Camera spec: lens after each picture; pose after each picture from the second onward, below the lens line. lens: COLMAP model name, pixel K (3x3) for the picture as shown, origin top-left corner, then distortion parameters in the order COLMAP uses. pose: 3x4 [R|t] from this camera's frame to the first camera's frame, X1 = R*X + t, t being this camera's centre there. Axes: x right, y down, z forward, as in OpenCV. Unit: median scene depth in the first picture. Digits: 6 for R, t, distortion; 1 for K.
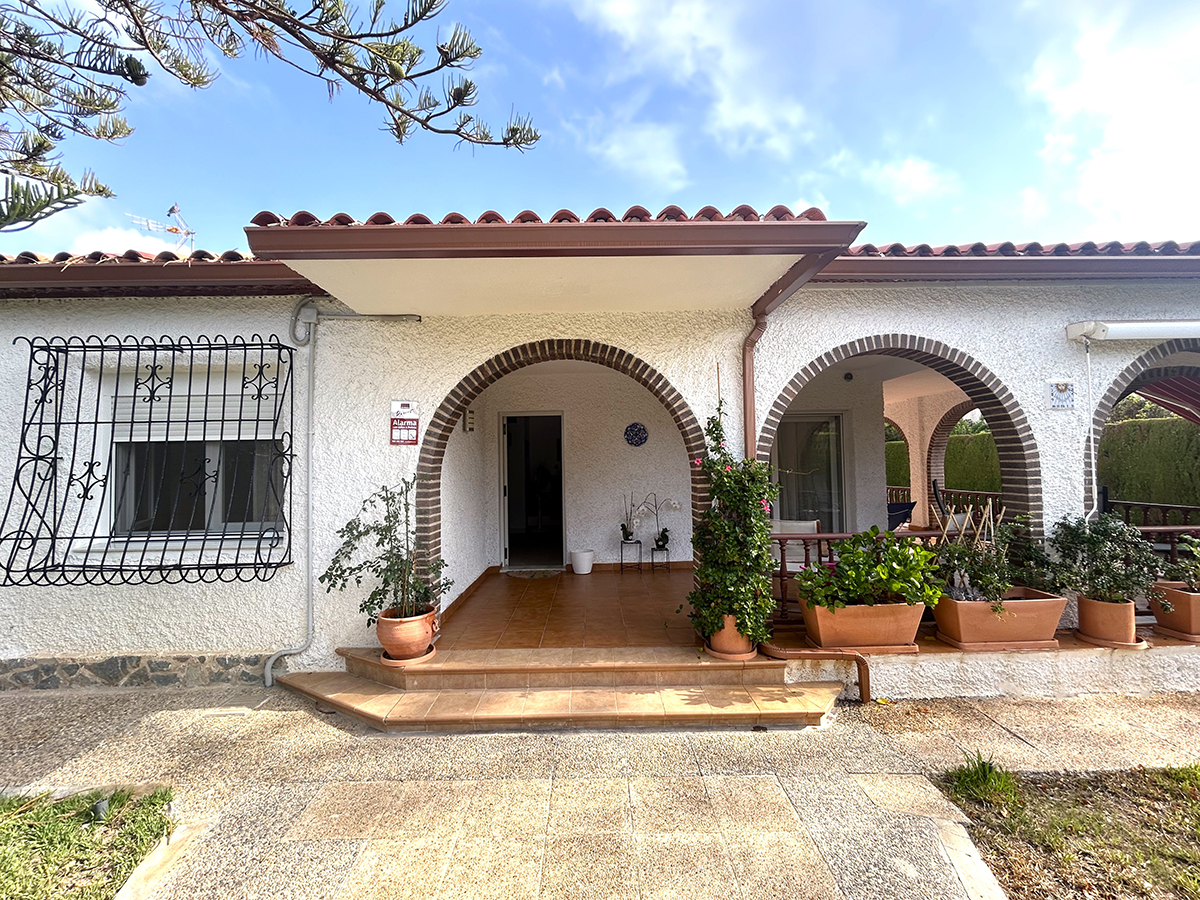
lens RADIAL K [[493.8, 0, 599.1], [0, 493.8, 446.4], [0, 0, 1]] dist [0.001874, 0.000550]
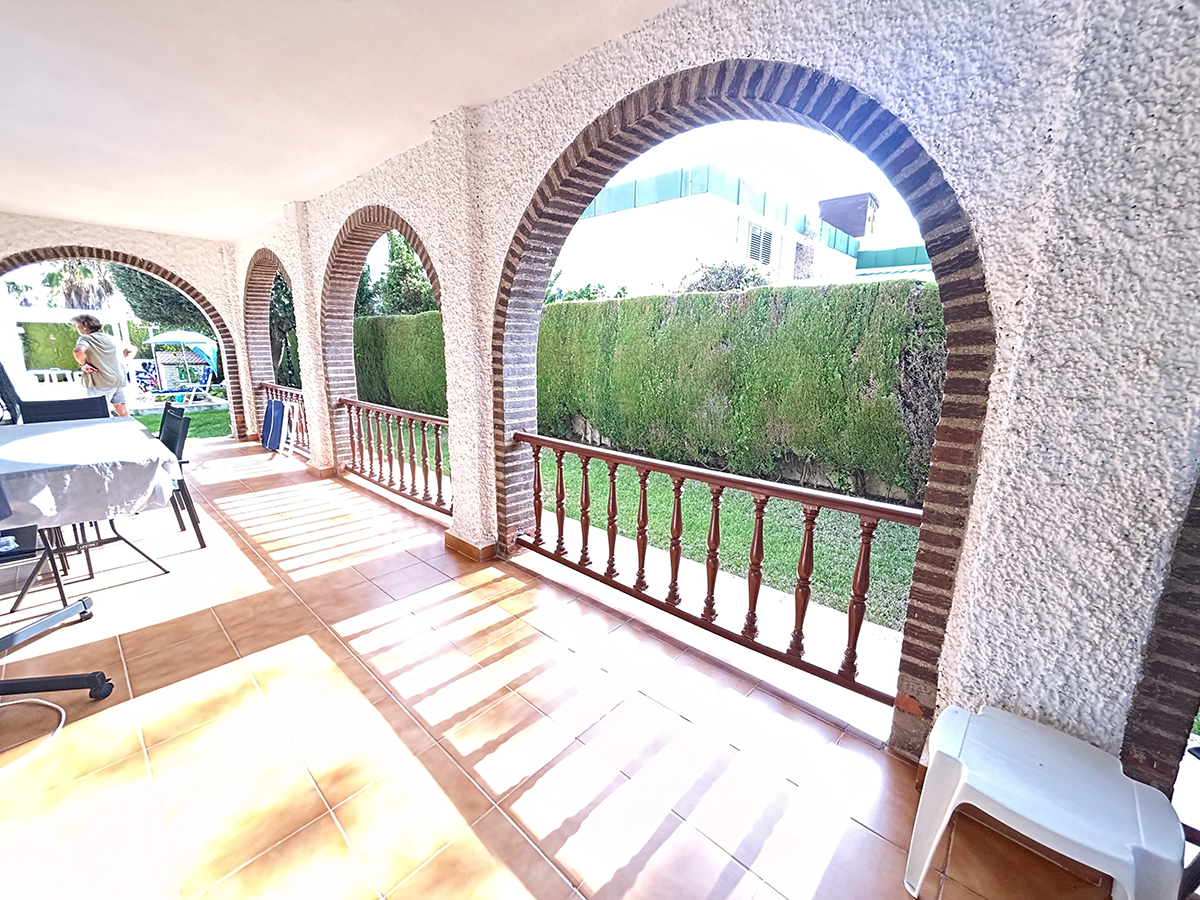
lens RADIAL K [[493.8, 0, 597.2], [0, 493.8, 453.5], [0, 0, 1]] dist [0.001874, 0.000550]
pose [[0.687196, -0.132846, 0.714223, 0.479608], [-0.046677, 0.973033, 0.225895, 0.023443], [-0.724971, -0.188571, 0.662463, 0.735695]]
